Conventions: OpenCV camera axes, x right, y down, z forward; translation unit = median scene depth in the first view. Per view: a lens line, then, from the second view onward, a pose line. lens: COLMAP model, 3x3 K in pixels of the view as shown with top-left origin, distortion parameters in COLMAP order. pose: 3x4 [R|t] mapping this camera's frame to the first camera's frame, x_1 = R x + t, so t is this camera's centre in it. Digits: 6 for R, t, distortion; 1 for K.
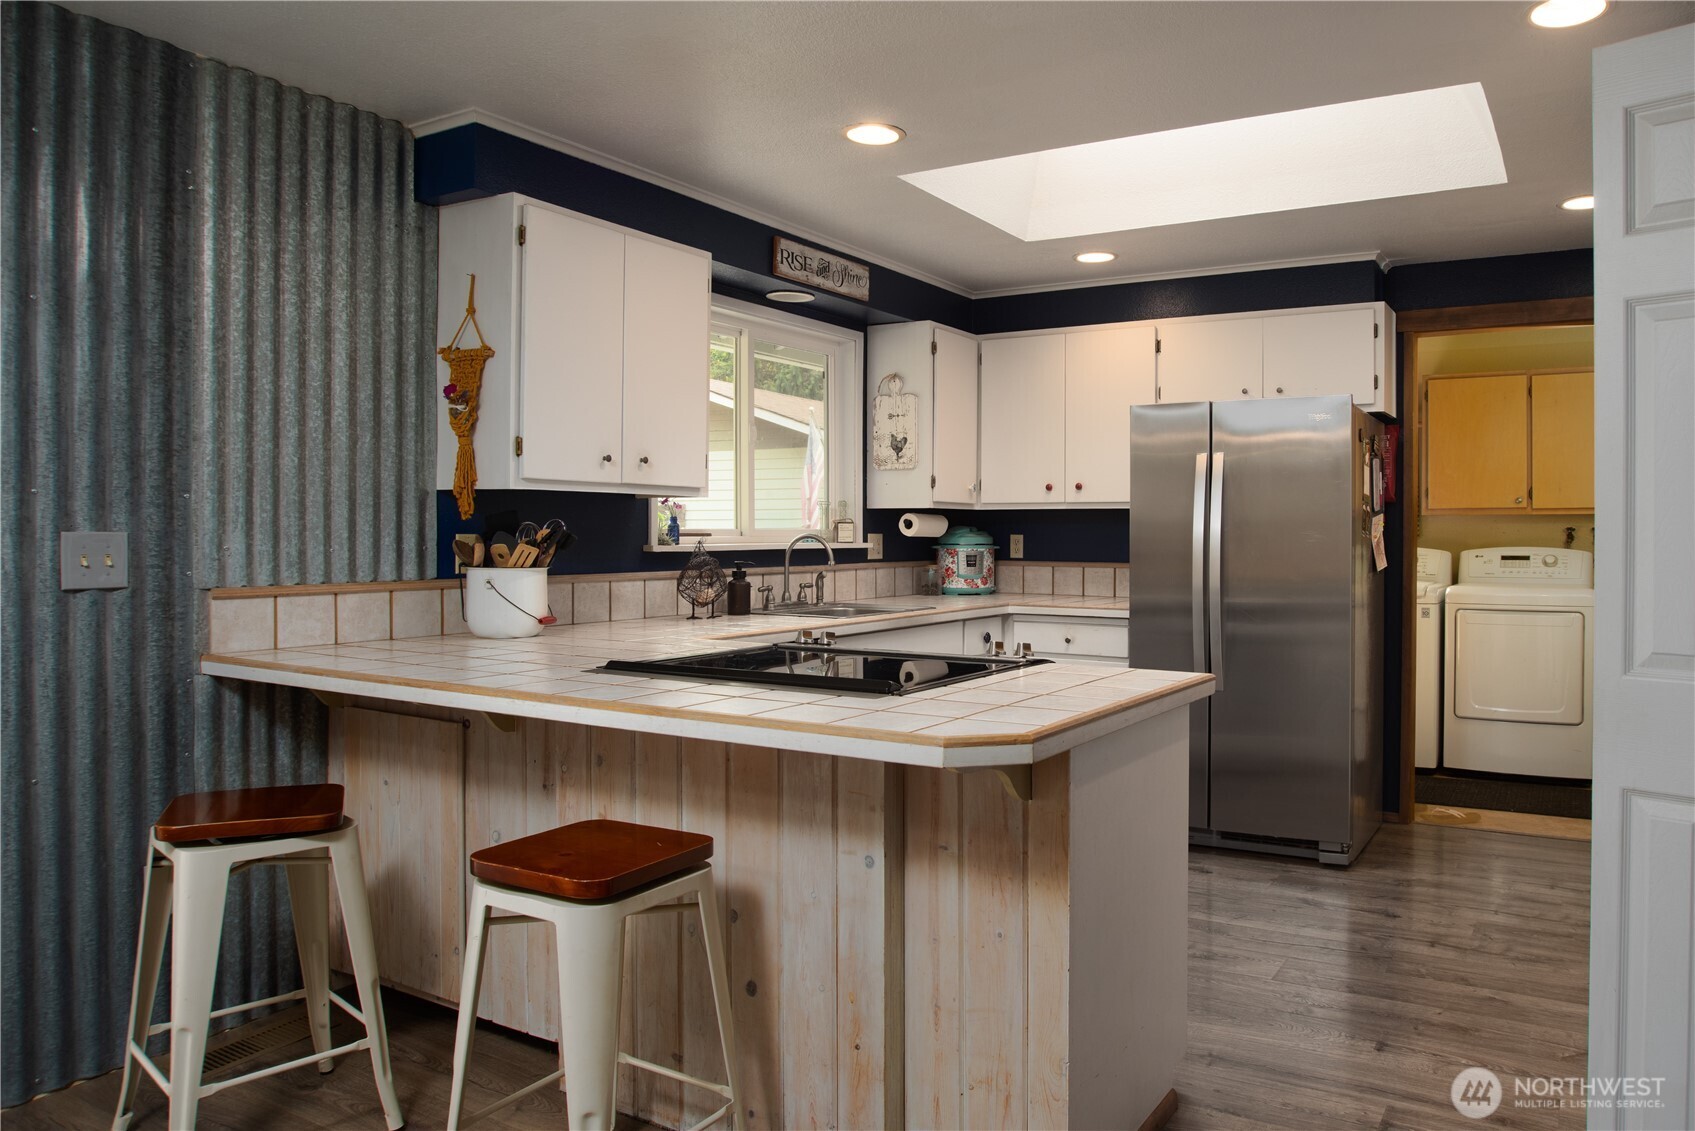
lens RADIAL K [[1150.8, 0, 985.9], [0, 1150.8, 537.5], [0, 0, 1]] dist [-0.048359, 0.017309]
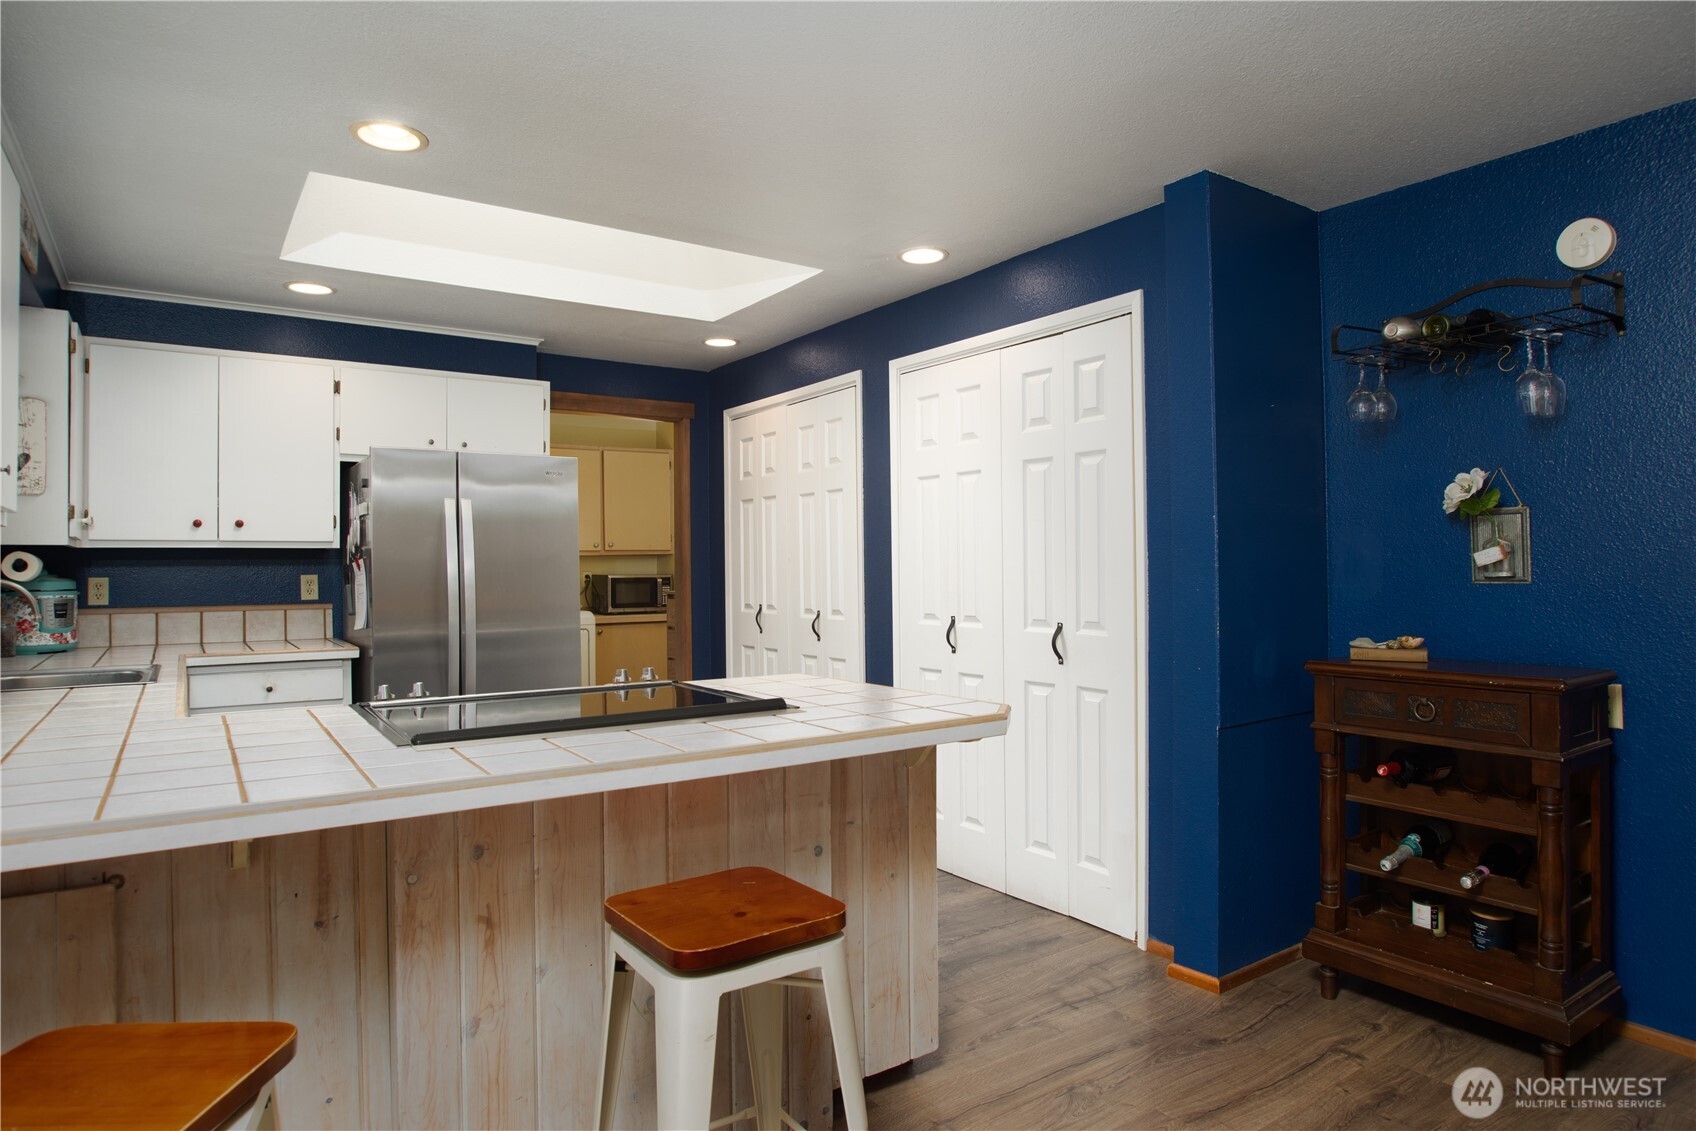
lens RADIAL K [[979.0, 0, 856.9], [0, 979.0, 571.5], [0, 0, 1]] dist [-0.059049, 0.027918]
pose [[0.444696, -0.009554, 0.895631, -0.516872], [0.015359, 0.999877, 0.003040, -0.000844], [-0.895550, 0.012404, 0.444788, 0.281681]]
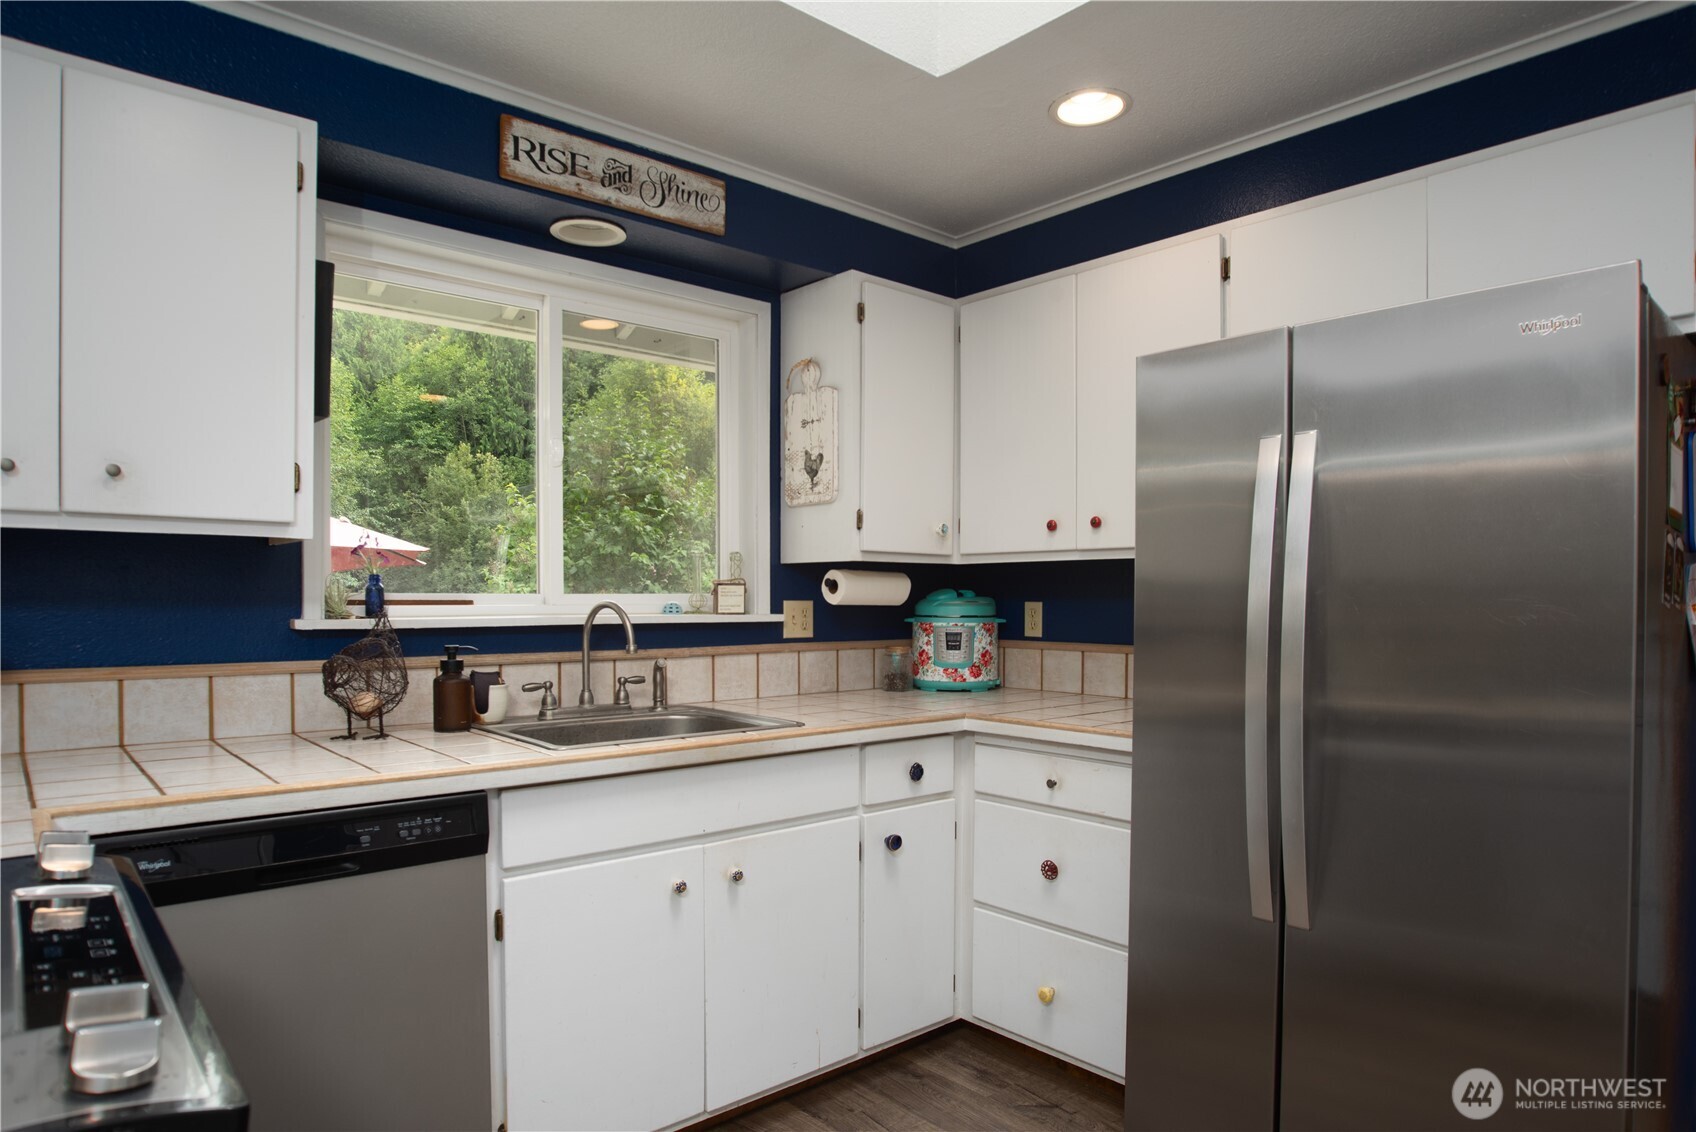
lens RADIAL K [[1017.5, 0, 845.0], [0, 1017.5, 618.0], [0, 0, 1]] dist [-0.048471, 0.001085]
pose [[0.937787, 0.005600, -0.347165, 0.188953], [-0.000626, 0.999896, 0.014437, -0.002221], [0.347210, -0.013322, 0.937693, 0.603357]]
